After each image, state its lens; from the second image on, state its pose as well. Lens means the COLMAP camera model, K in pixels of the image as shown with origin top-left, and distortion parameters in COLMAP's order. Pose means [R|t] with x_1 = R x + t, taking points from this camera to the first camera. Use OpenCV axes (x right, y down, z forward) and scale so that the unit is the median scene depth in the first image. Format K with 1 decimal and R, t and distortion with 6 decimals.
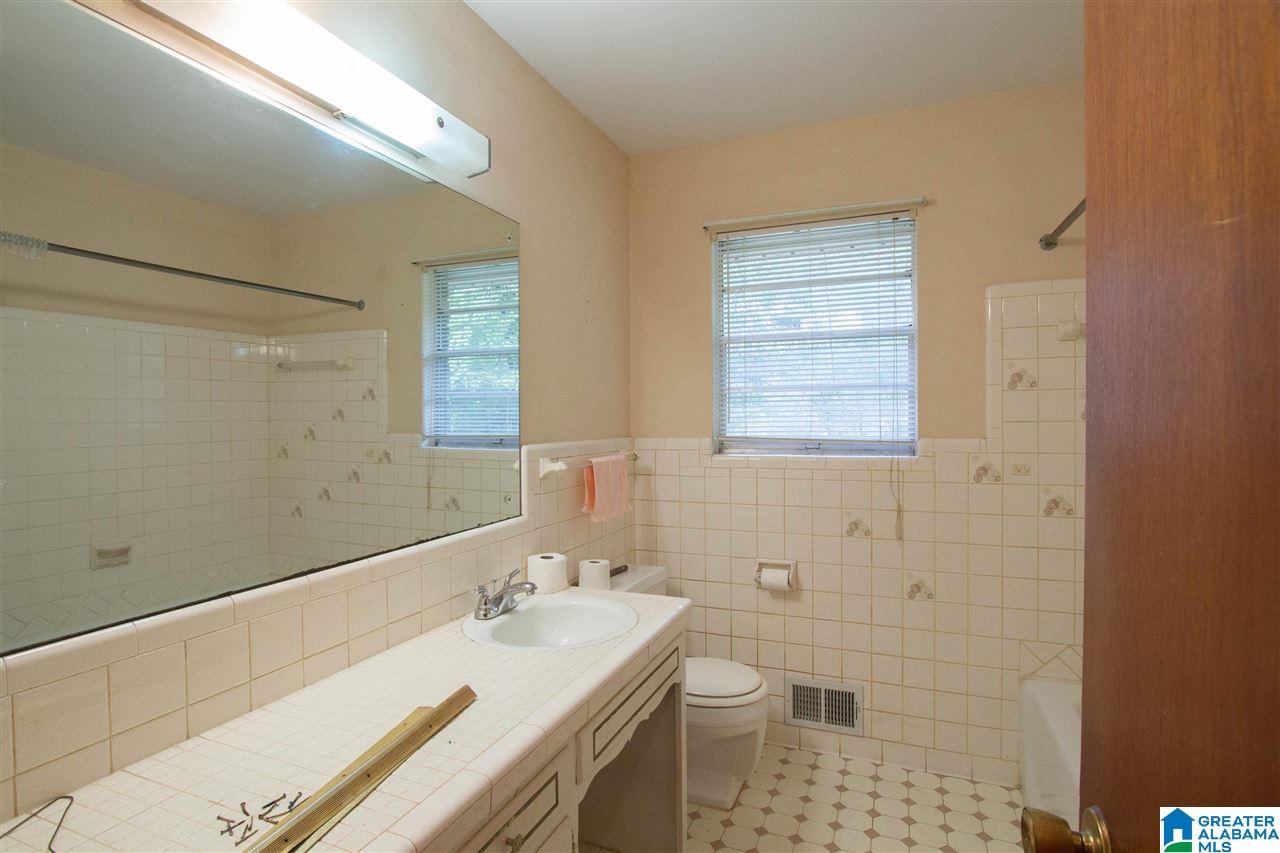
lens RADIAL K [[604.0, 0, 642.3], [0, 604.0, 424.6], [0, 0, 1]] dist [-0.019533, 0.001547]
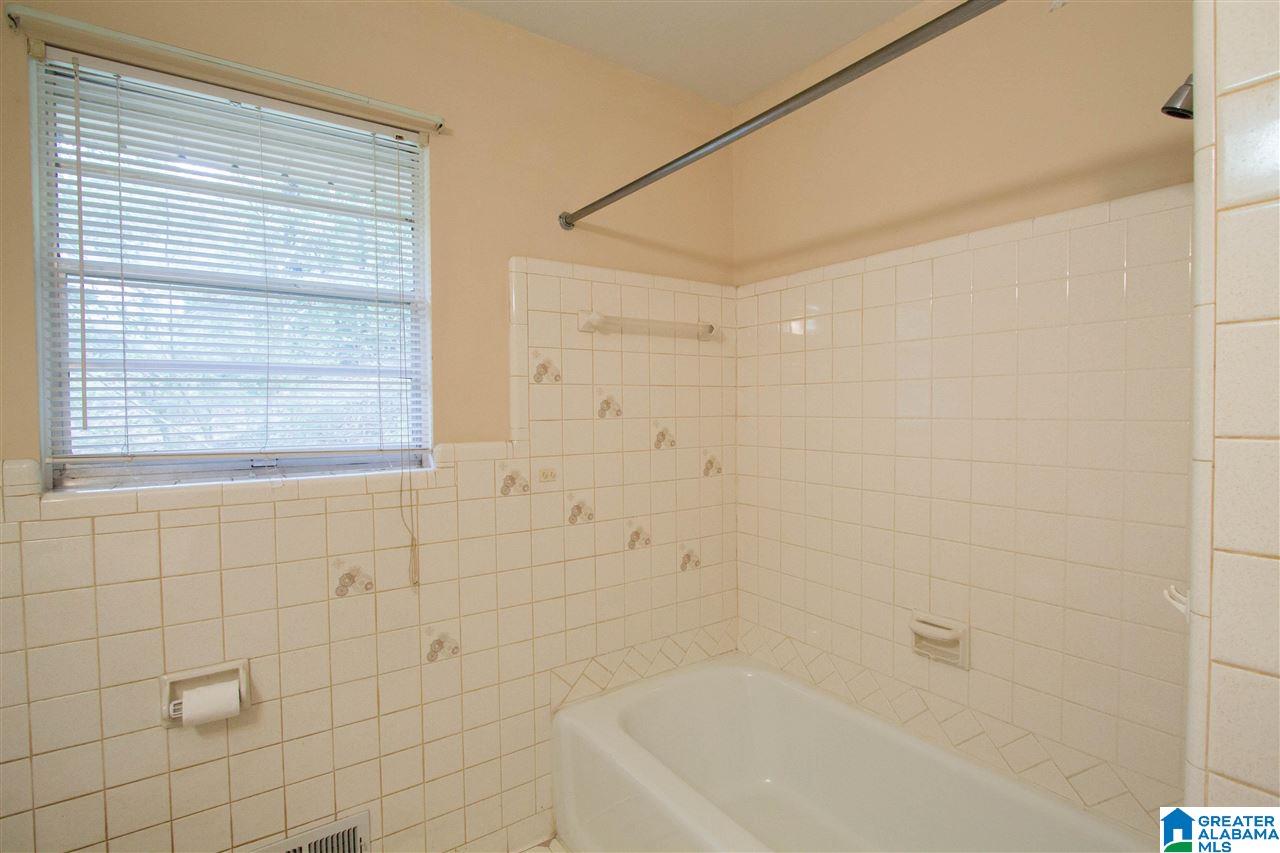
lens RADIAL K [[604.0, 0, 636.4], [0, 604.0, 423.6], [0, 0, 1]] dist [-0.019533, 0.001547]
pose [[0.537224, -0.018732, 0.843232, -0.033647], [0.014188, 0.999813, 0.013171, -0.008513], [-0.843320, 0.004888, 0.537389, 0.373491]]
